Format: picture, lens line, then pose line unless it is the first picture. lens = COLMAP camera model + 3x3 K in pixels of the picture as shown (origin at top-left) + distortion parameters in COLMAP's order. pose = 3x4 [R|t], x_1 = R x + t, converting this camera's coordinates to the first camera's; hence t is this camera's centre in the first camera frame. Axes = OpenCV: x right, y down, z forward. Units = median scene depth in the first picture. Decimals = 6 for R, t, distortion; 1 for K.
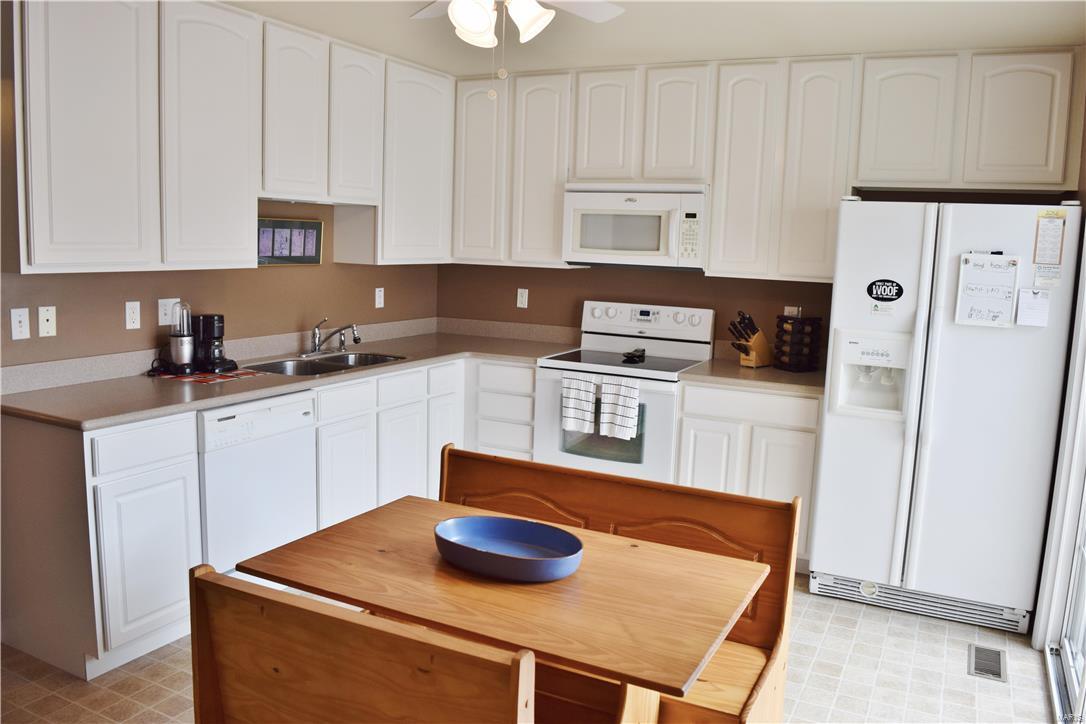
lens RADIAL K [[858.7, 0, 543.0], [0, 858.7, 362.0], [0, 0, 1]] dist [-0.082941, 0.010601]
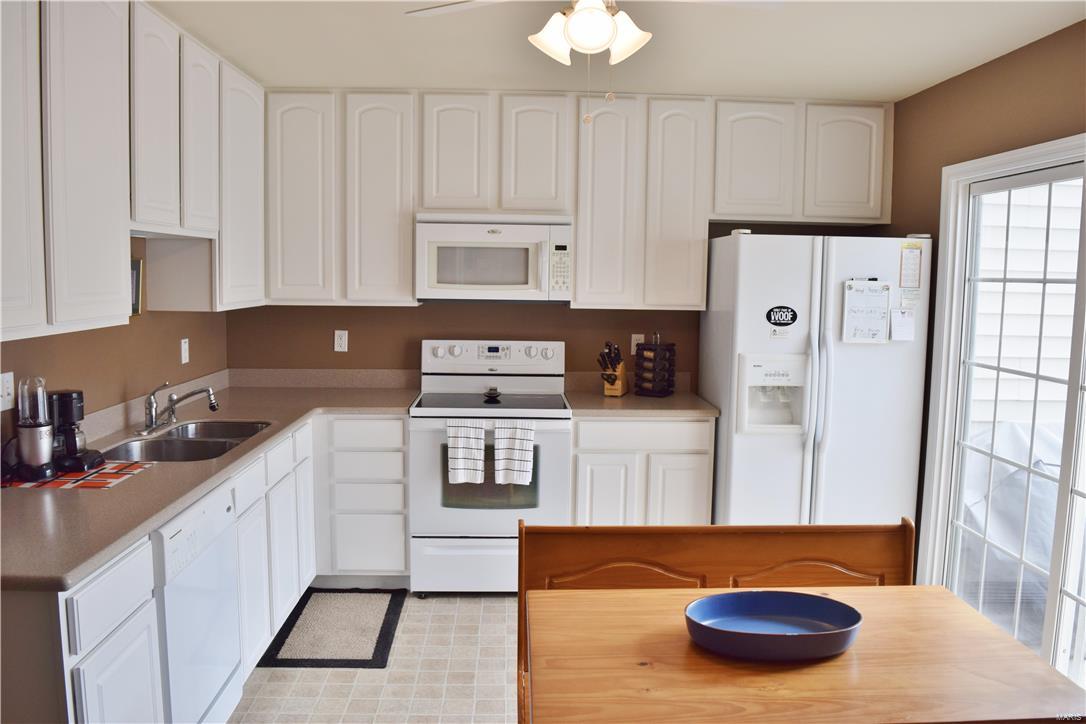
lens RADIAL K [[858.7, 0, 543.0], [0, 858.7, 362.0], [0, 0, 1]] dist [-0.082941, 0.010601]
pose [[0.874259, -0.070720, 0.480282, -0.324272], [0.083113, 0.996530, -0.004554, -0.037839], [-0.478293, 0.043899, 0.877103, 0.152808]]
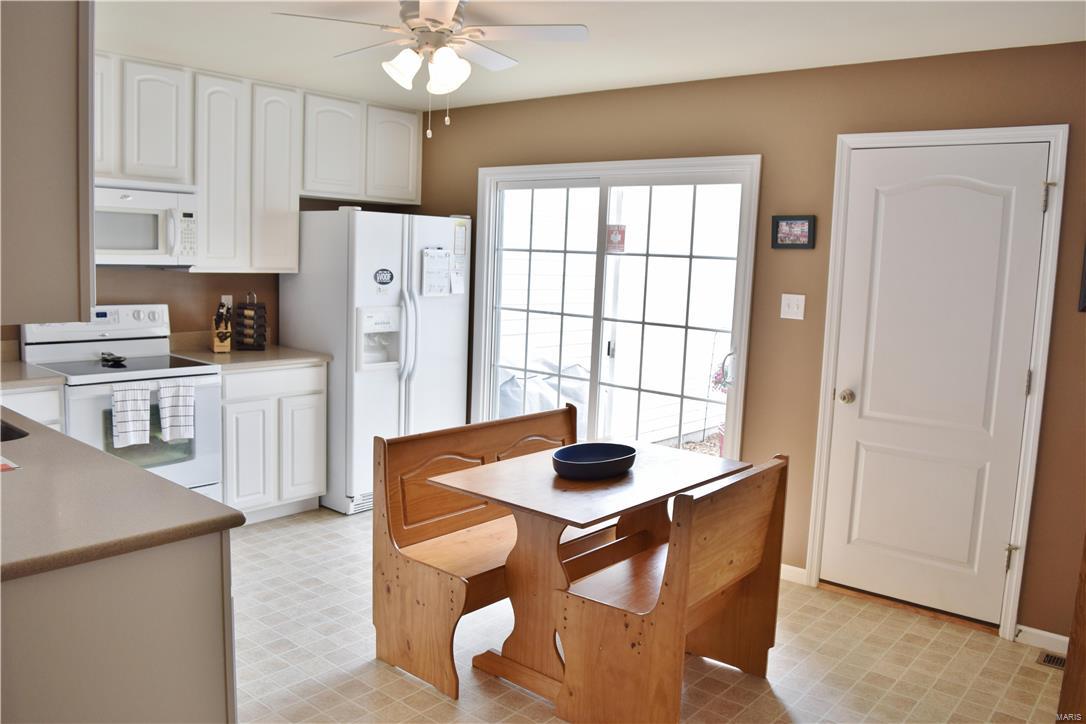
lens RADIAL K [[858.7, 0, 543.0], [0, 858.7, 362.0], [0, 0, 1]] dist [-0.082941, 0.010601]
pose [[0.232281, -0.146110, 0.961612, -0.737401], [0.105928, 0.986572, 0.124316, -0.076437], [-0.966863, 0.072986, 0.244639, 0.341238]]
